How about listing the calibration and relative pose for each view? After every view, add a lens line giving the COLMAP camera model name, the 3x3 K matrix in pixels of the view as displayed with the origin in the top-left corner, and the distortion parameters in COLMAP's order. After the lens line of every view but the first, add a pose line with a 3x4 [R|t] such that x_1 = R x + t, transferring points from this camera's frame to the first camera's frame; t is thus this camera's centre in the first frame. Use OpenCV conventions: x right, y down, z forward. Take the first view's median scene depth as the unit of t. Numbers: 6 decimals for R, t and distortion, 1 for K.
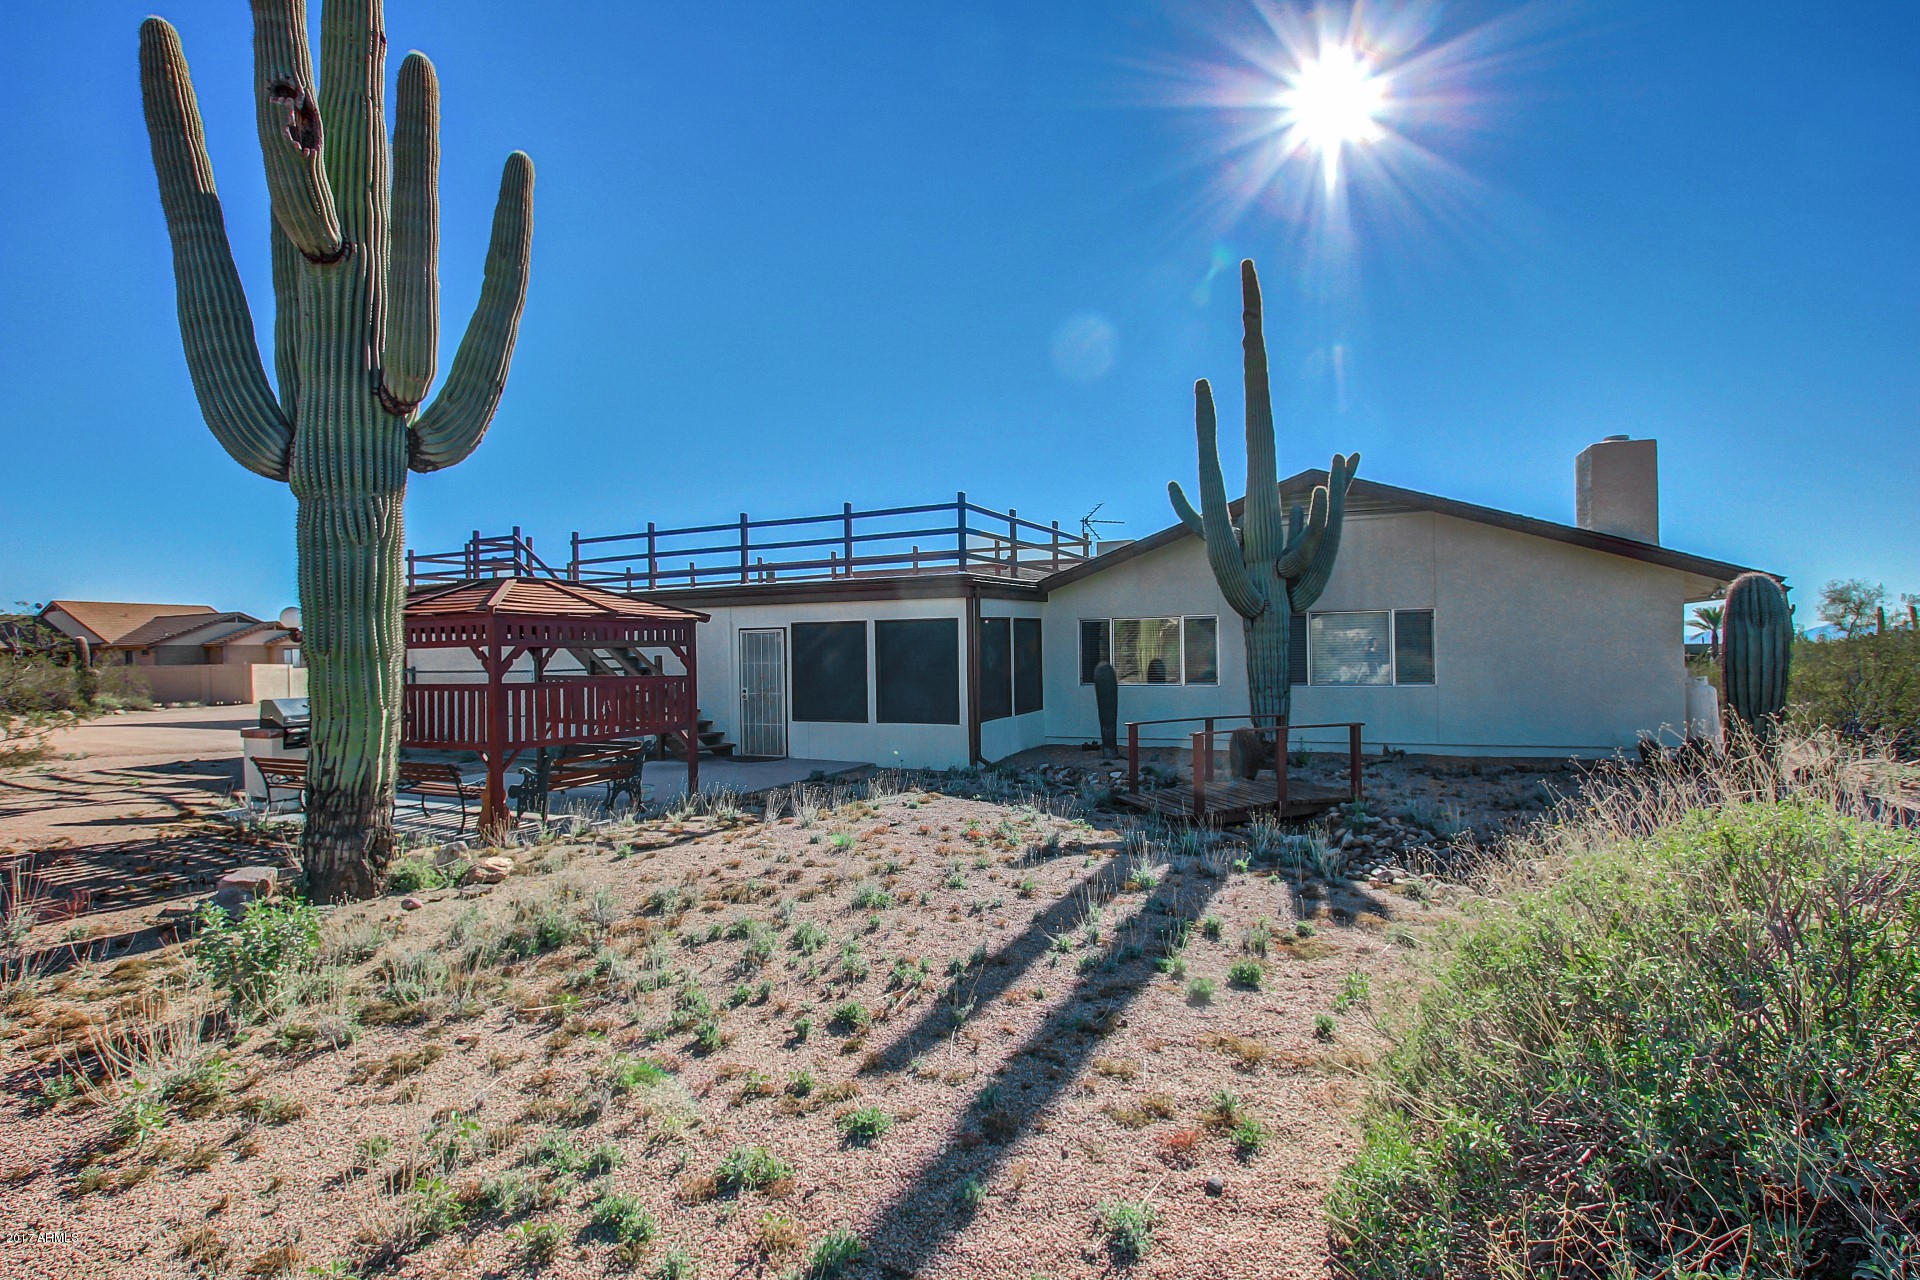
lens RADIAL K [[853.5, 0, 946.2], [0, 853.5, 643.1], [0, 0, 1]] dist [-0.009513, -0.000019]
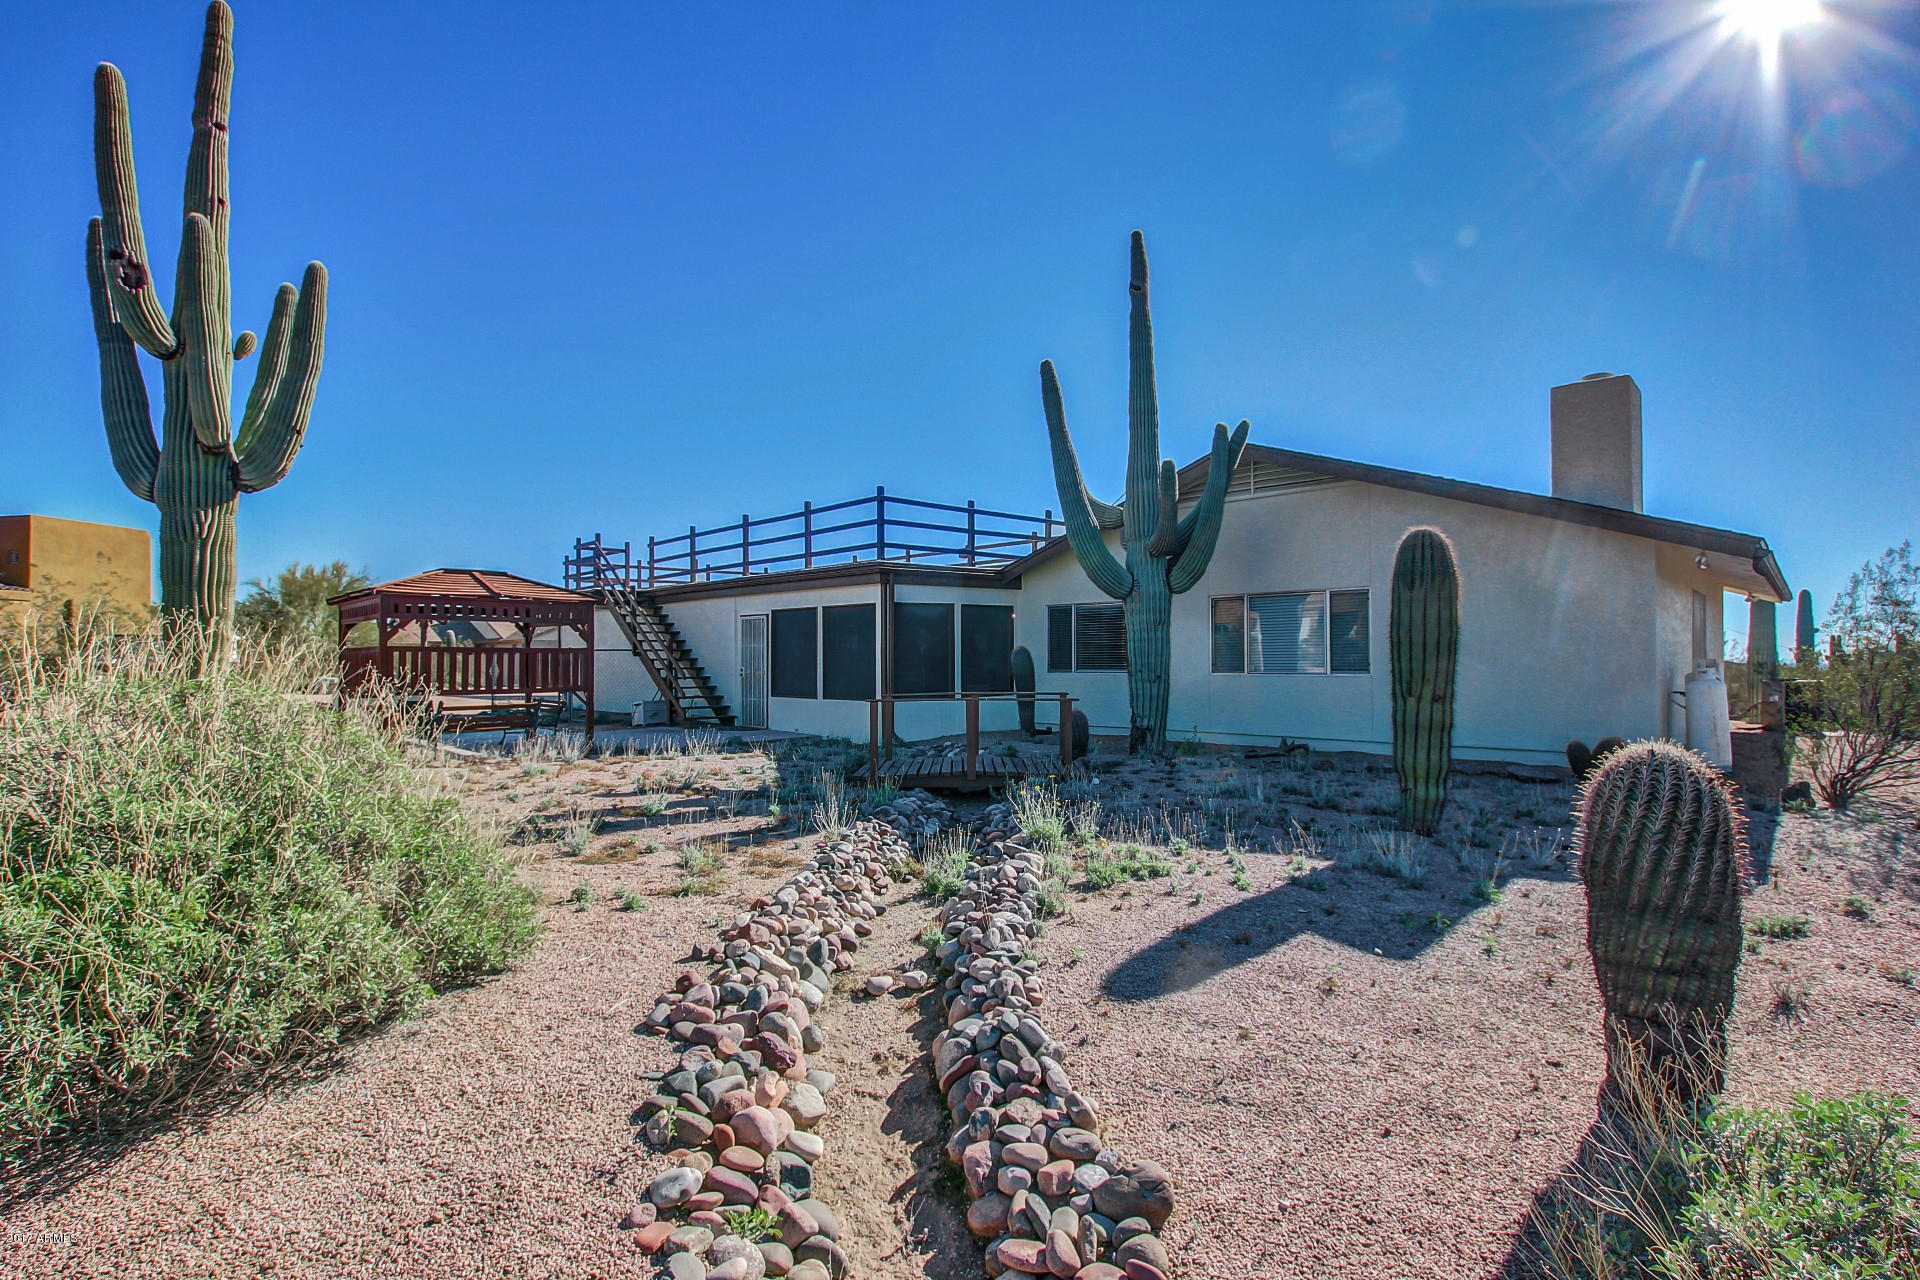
lens RADIAL K [[853.5, 0, 951.0], [0, 853.5, 645.2], [0, 0, 1]] dist [-0.009513, -0.000019]
pose [[0.942690, 0.010418, -0.333507, 0.466244], [-0.010467, 0.999944, 0.001651, 0.021327], [0.333505, 0.001934, 0.942746, 0.011709]]
